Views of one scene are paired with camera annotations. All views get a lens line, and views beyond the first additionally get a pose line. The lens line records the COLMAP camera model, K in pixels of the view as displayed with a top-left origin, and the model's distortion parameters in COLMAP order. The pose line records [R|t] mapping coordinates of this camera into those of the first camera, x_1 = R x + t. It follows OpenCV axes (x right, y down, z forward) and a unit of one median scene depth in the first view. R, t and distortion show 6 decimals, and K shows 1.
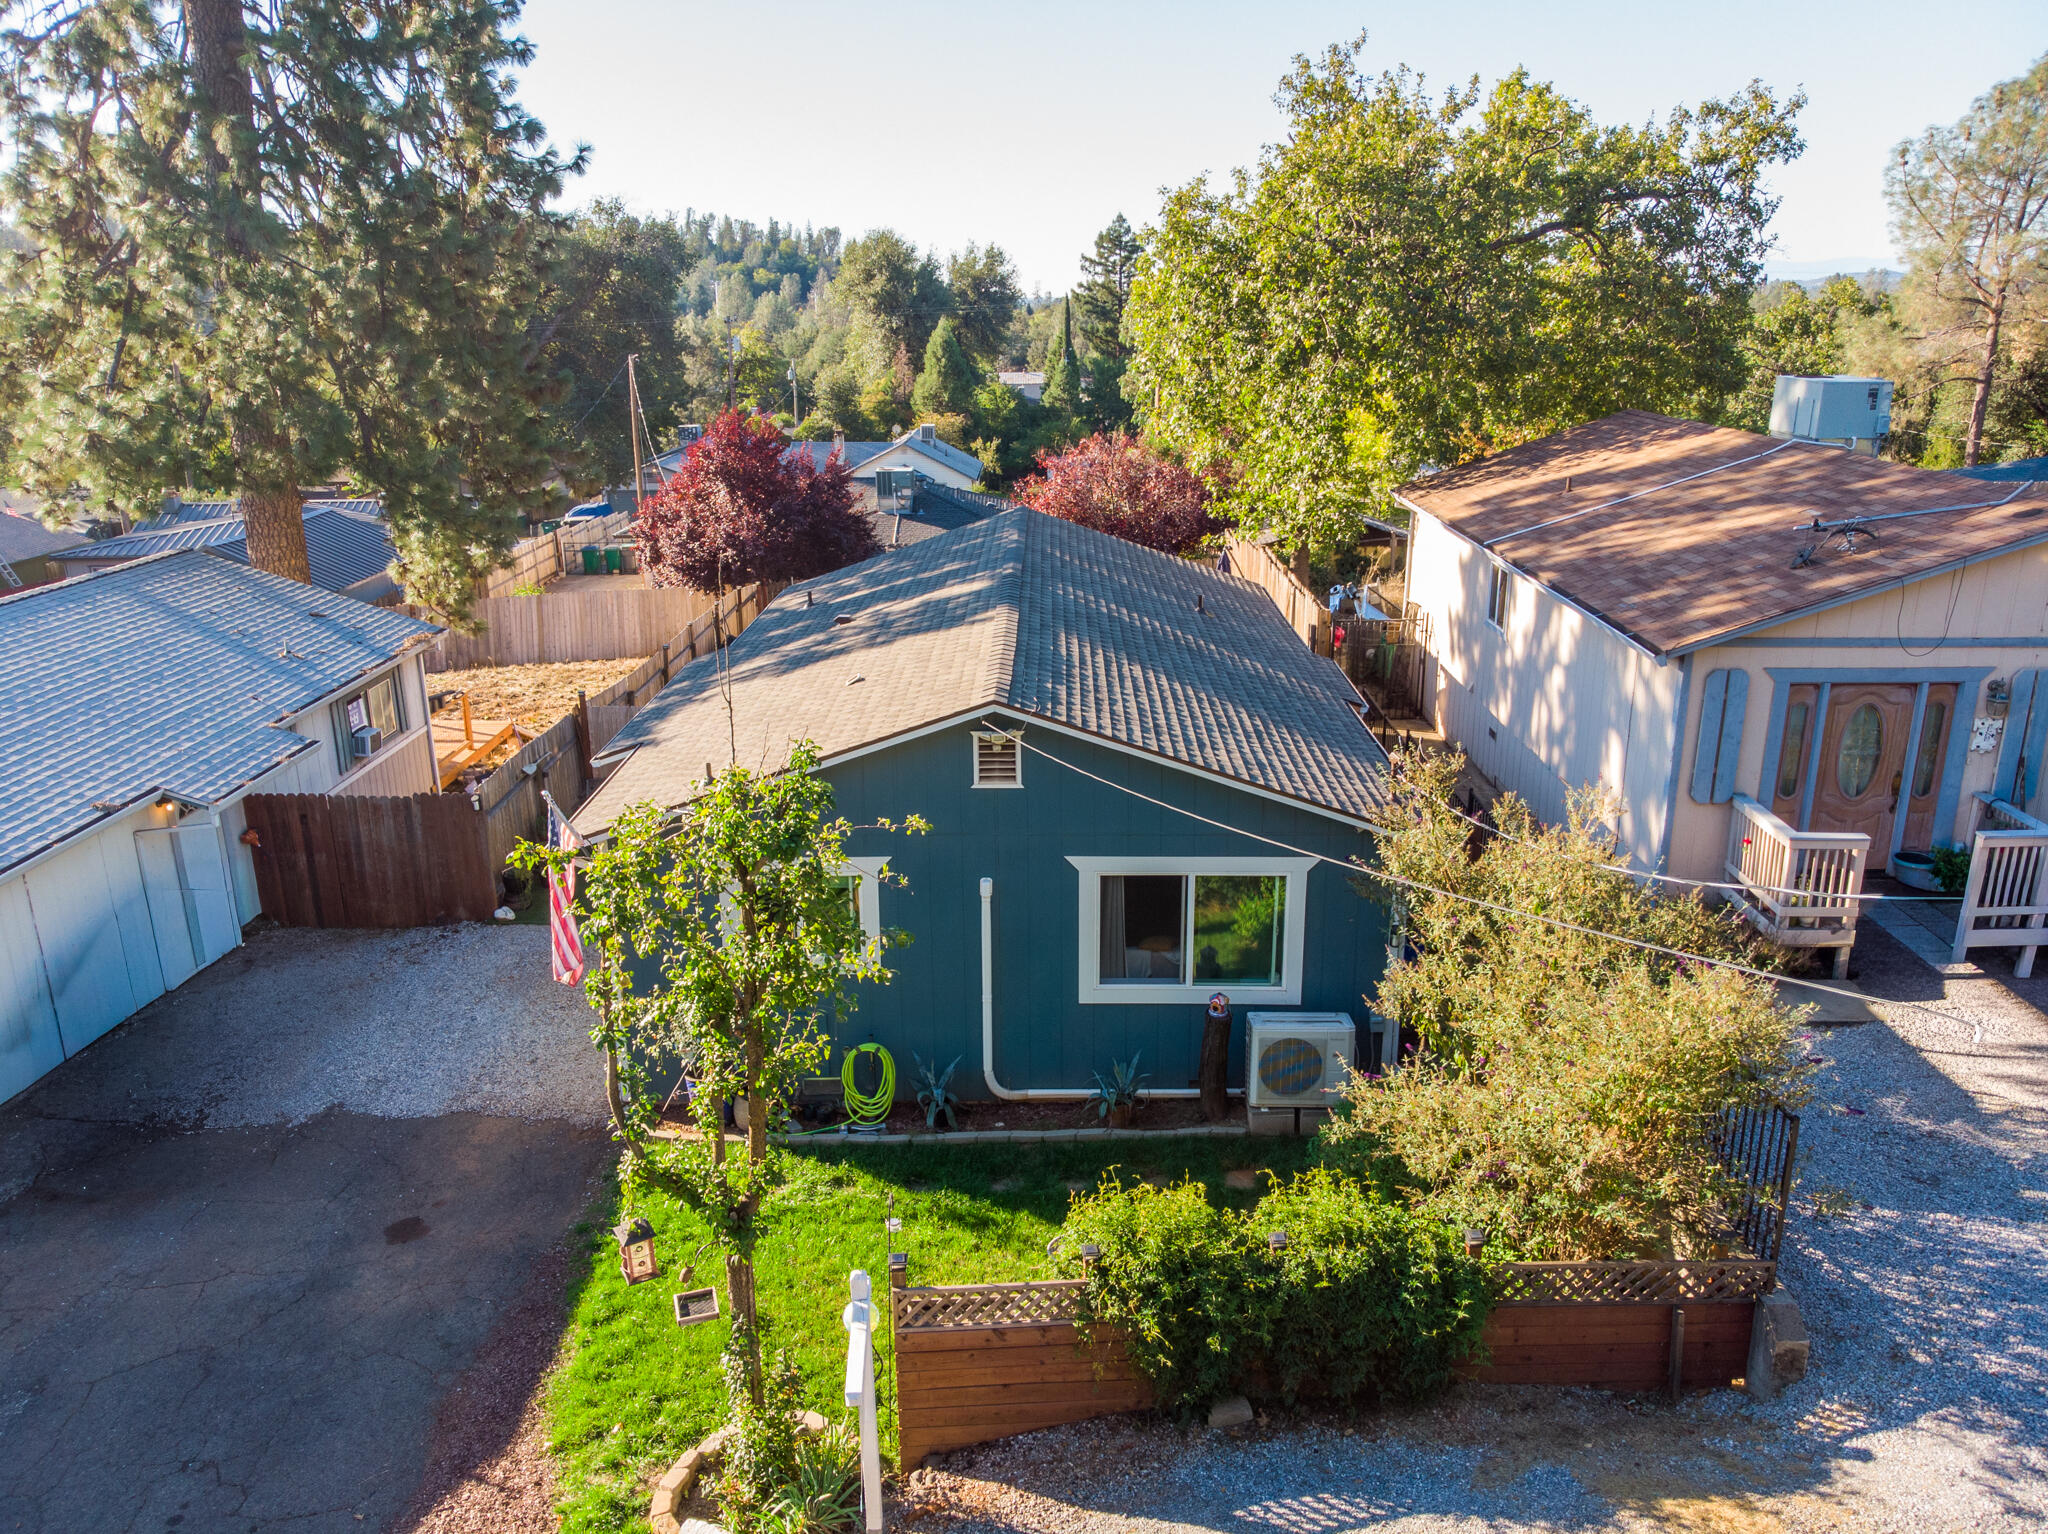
lens RADIAL K [[1516.5, 0, 1024.0], [0, 1516.5, 767.0], [0, 0, 1]] dist [-0.005043, -0.000424]
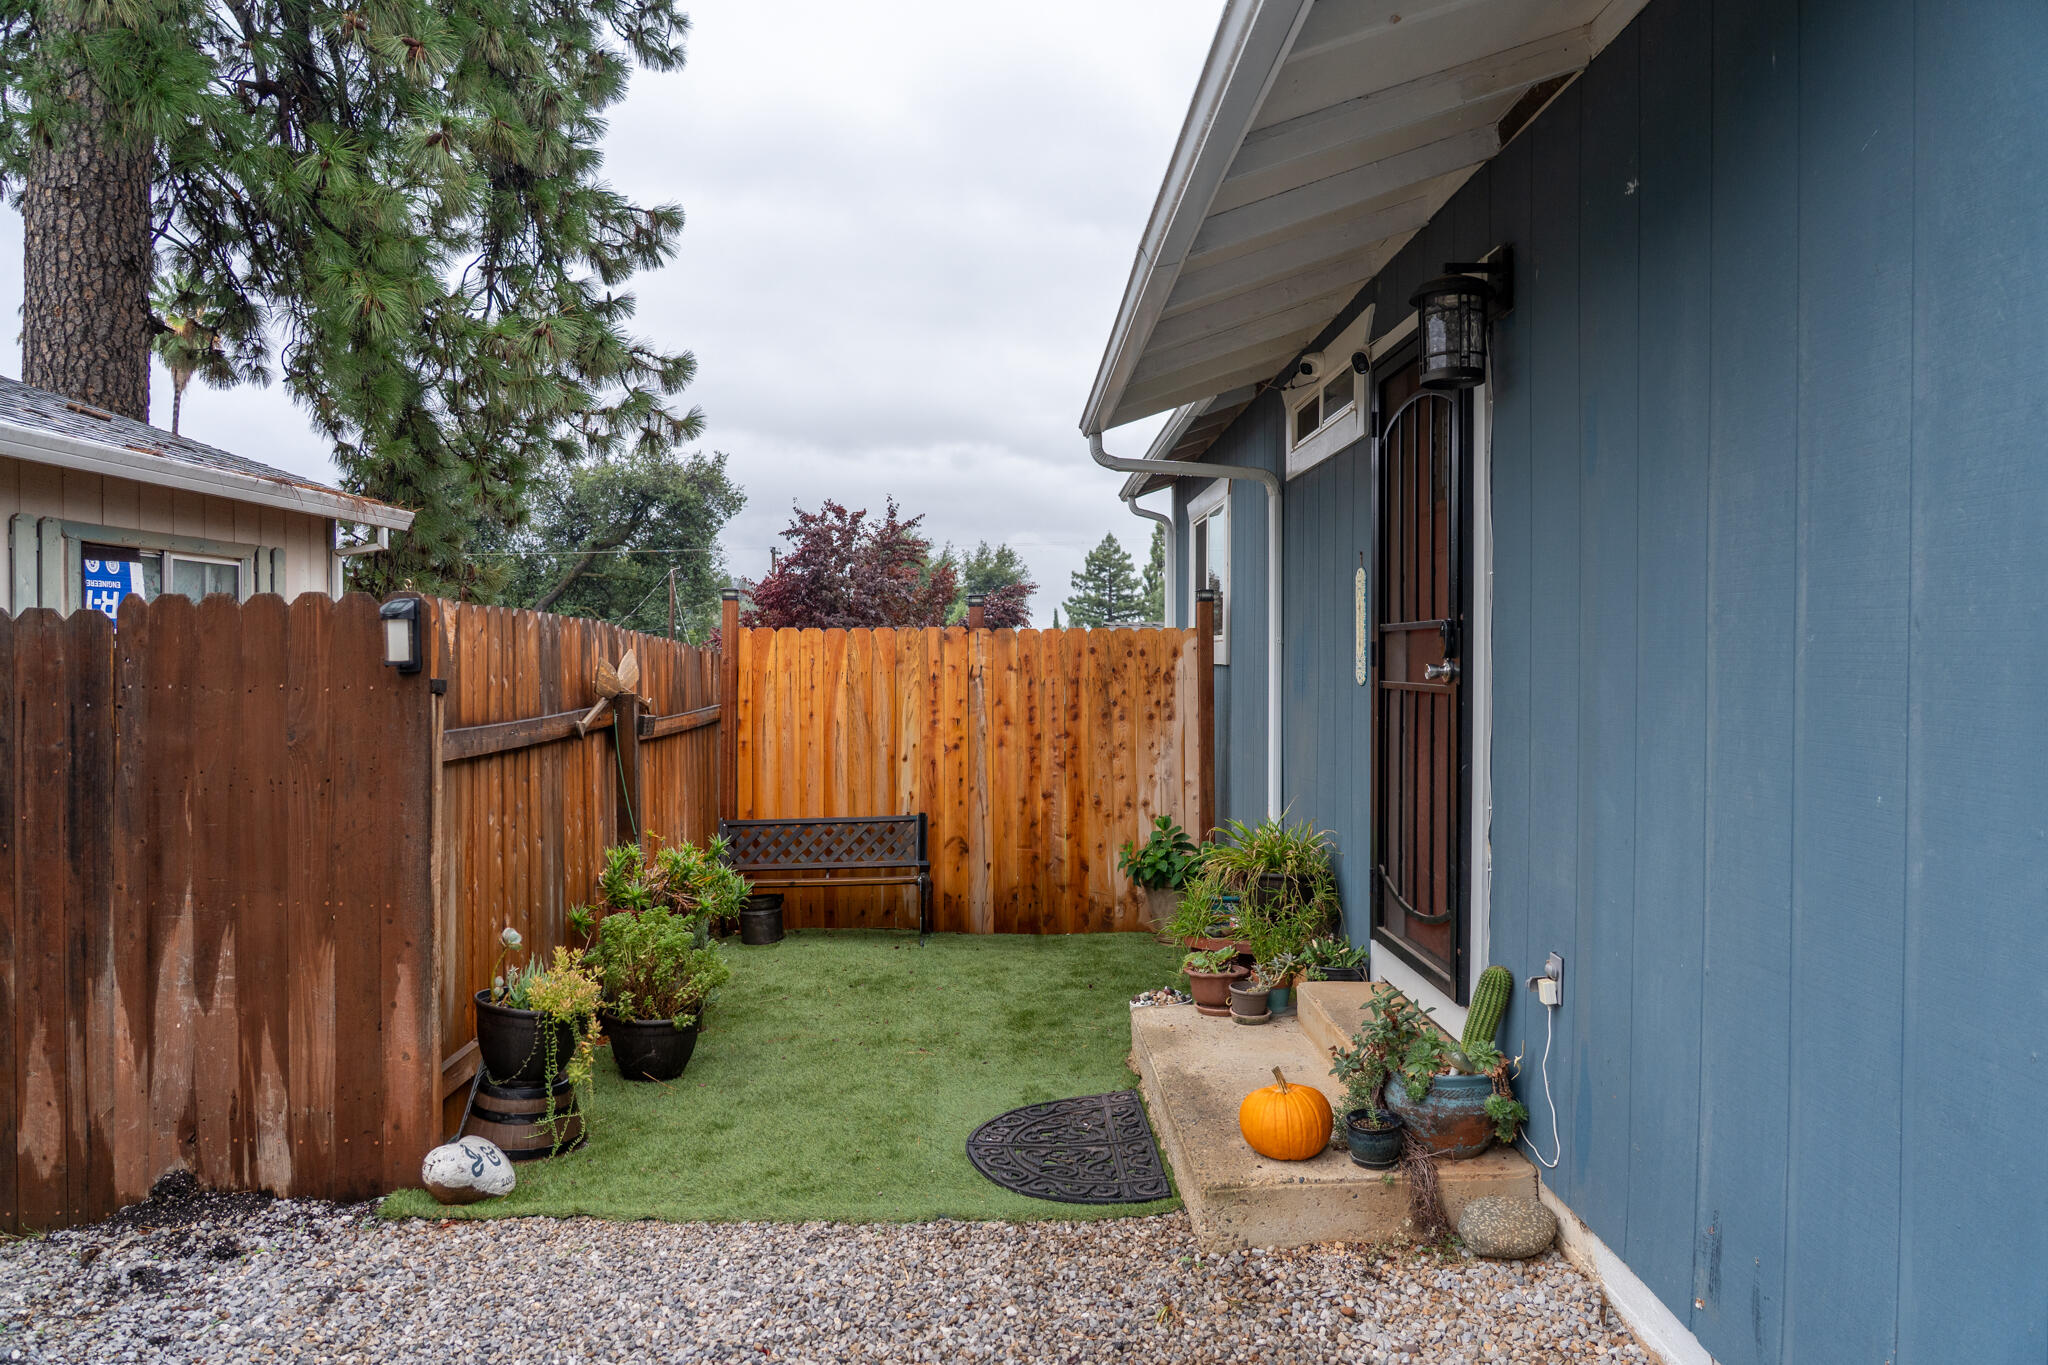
lens RADIAL K [[1348.1, 0, 1025.5], [0, 1348.1, 680.6], [0, 0, 1]] dist [-0.003577, -0.000961]
pose [[0.999077, 0.010726, 0.041603, -0.363197], [0.001616, 0.958269, -0.285864, 0.114222], [-0.042934, 0.285667, 0.957367, 1.058528]]
